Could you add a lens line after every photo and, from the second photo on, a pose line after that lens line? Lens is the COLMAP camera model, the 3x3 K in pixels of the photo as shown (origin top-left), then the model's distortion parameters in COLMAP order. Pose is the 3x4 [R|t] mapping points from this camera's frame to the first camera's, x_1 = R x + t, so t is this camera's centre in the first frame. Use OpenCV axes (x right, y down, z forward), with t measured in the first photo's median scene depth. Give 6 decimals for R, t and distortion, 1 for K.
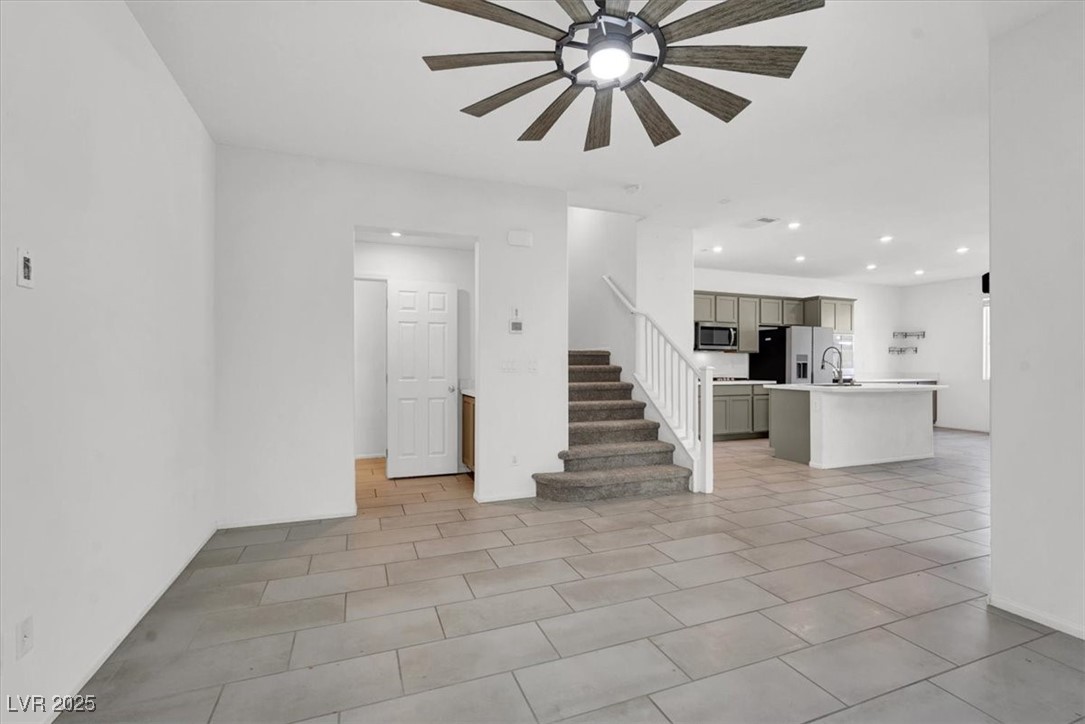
lens RADIAL K [[475.3, 0, 537.4], [0, 475.3, 367.9], [0, 0, 1]] dist [-0.001472, -0.000139]
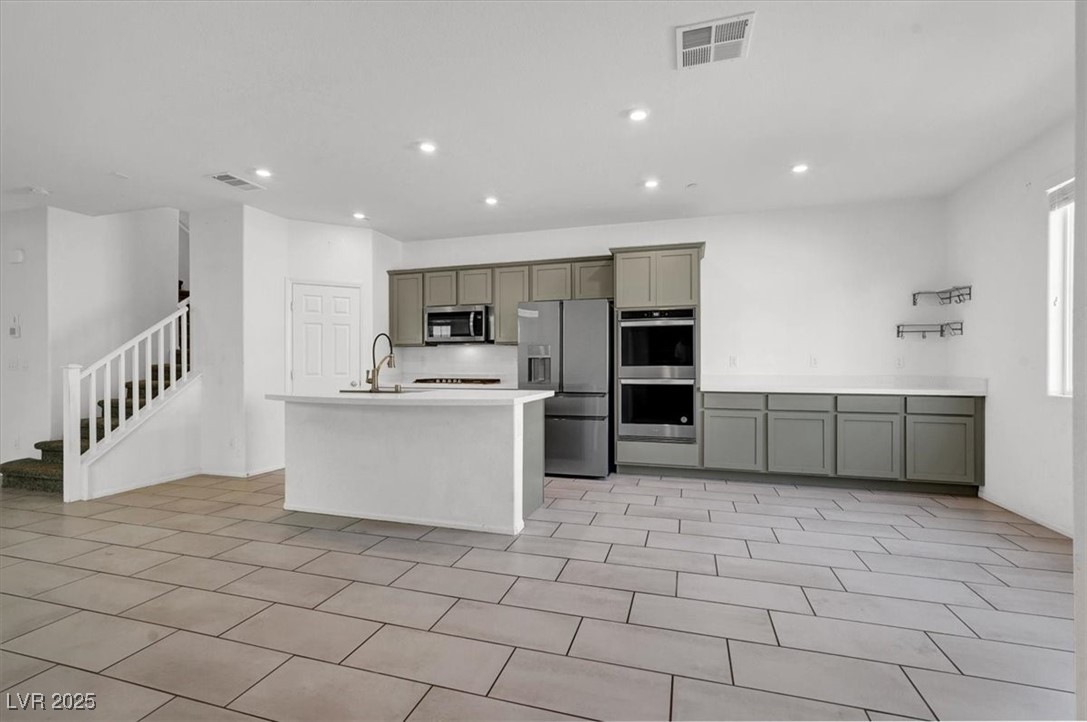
lens RADIAL K [[476.2, 0, 538.4], [0, 476.2, 366.9], [0, 0, 1]] dist [-0.001472, -0.000139]
pose [[0.782018, -0.004051, -0.623243, 0.997621], [0.000214, 0.999981, -0.006231, 0.004854], [0.623256, 0.004740, 0.782004, 0.516004]]
